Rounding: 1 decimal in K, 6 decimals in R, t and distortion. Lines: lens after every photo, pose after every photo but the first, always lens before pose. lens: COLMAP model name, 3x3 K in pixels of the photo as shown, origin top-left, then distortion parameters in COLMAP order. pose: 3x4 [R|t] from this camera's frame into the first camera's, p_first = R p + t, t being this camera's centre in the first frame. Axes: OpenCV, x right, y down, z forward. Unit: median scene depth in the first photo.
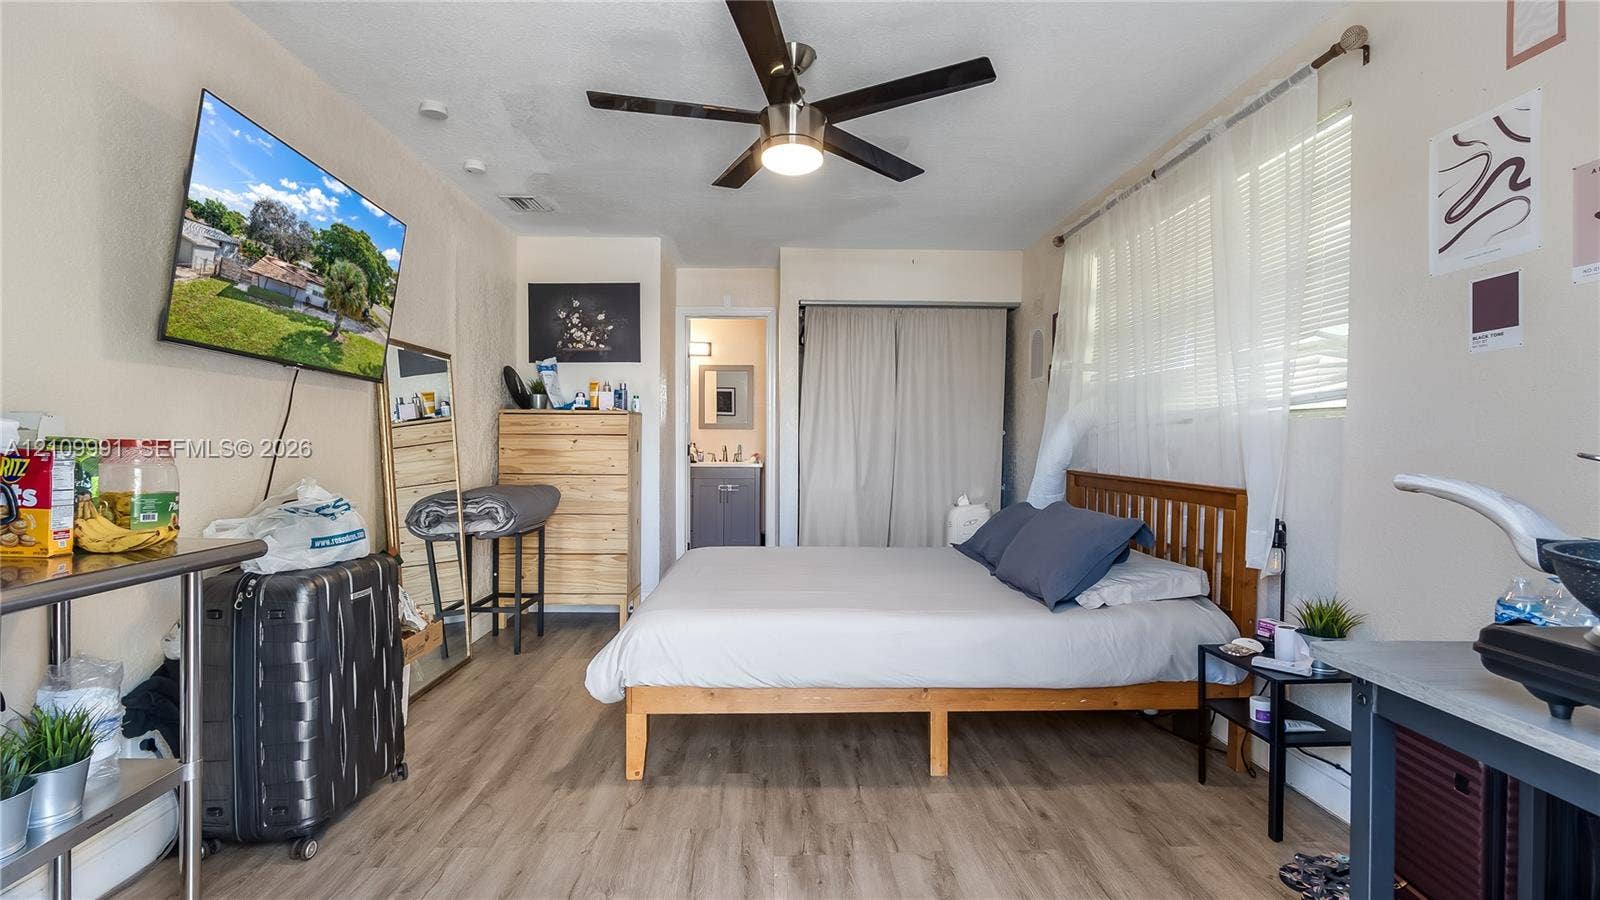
lens RADIAL K [[744.5, 0, 801.5], [0, 744.5, 448.9], [0, 0, 1]] dist [-0.006666, 0.000696]
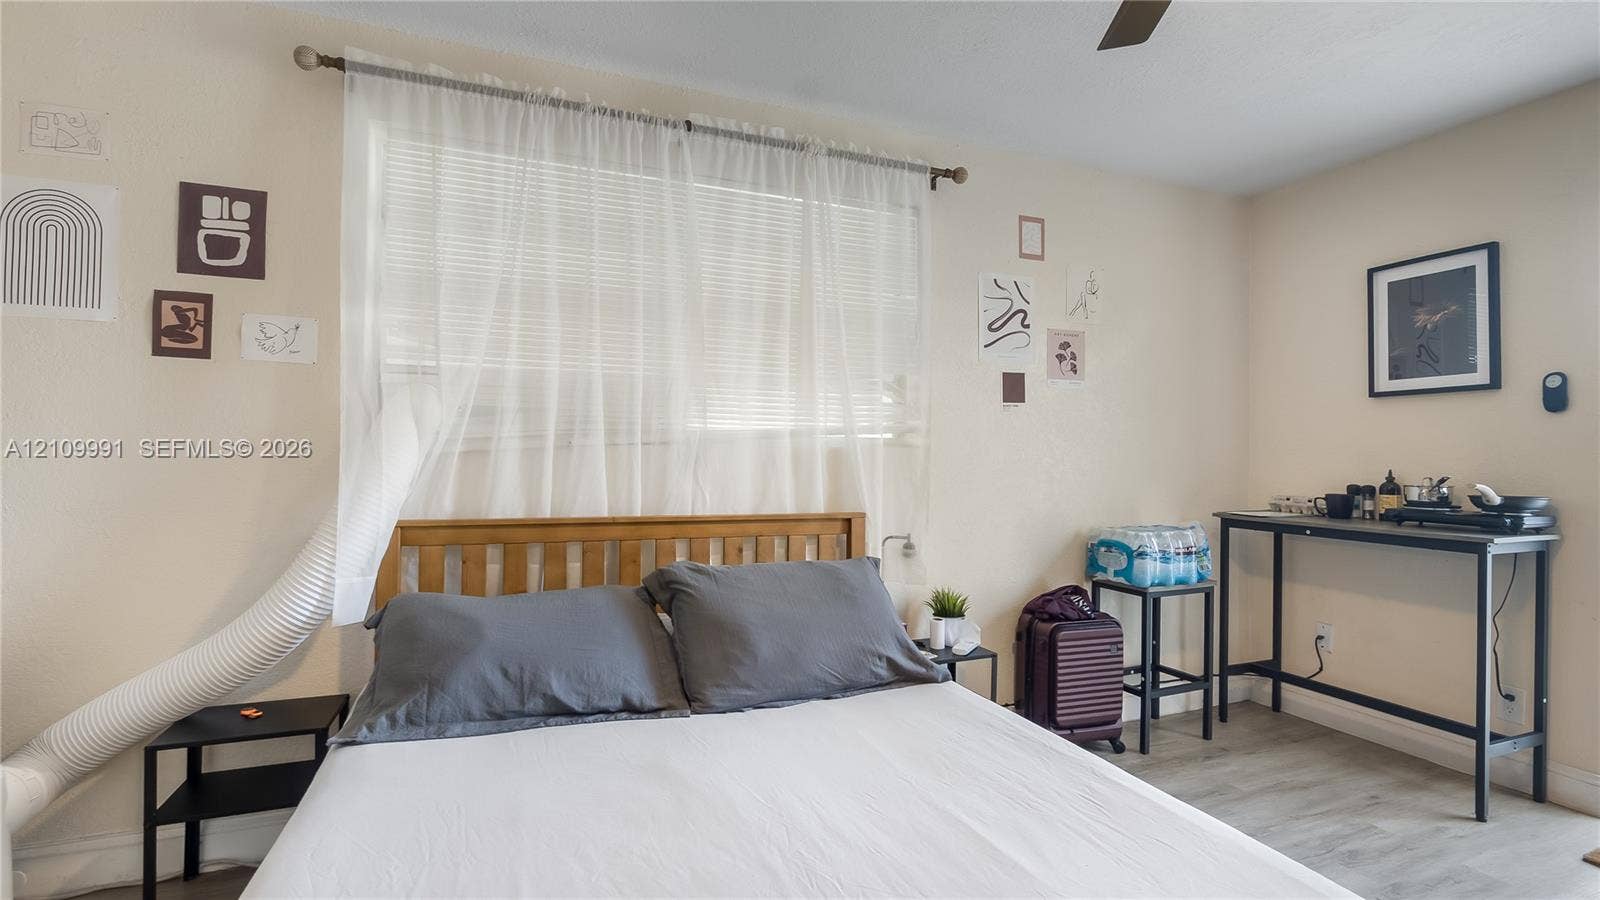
lens RADIAL K [[744.5, 0, 801.5], [0, 744.5, 448.9], [0, 0, 1]] dist [-0.006666, 0.000696]
pose [[-0.331538, -0.001449, 0.943441, -0.518140], [-0.004099, 0.999992, 0.000096, -0.047254], [-0.943433, -0.003835, -0.331541, 1.925563]]
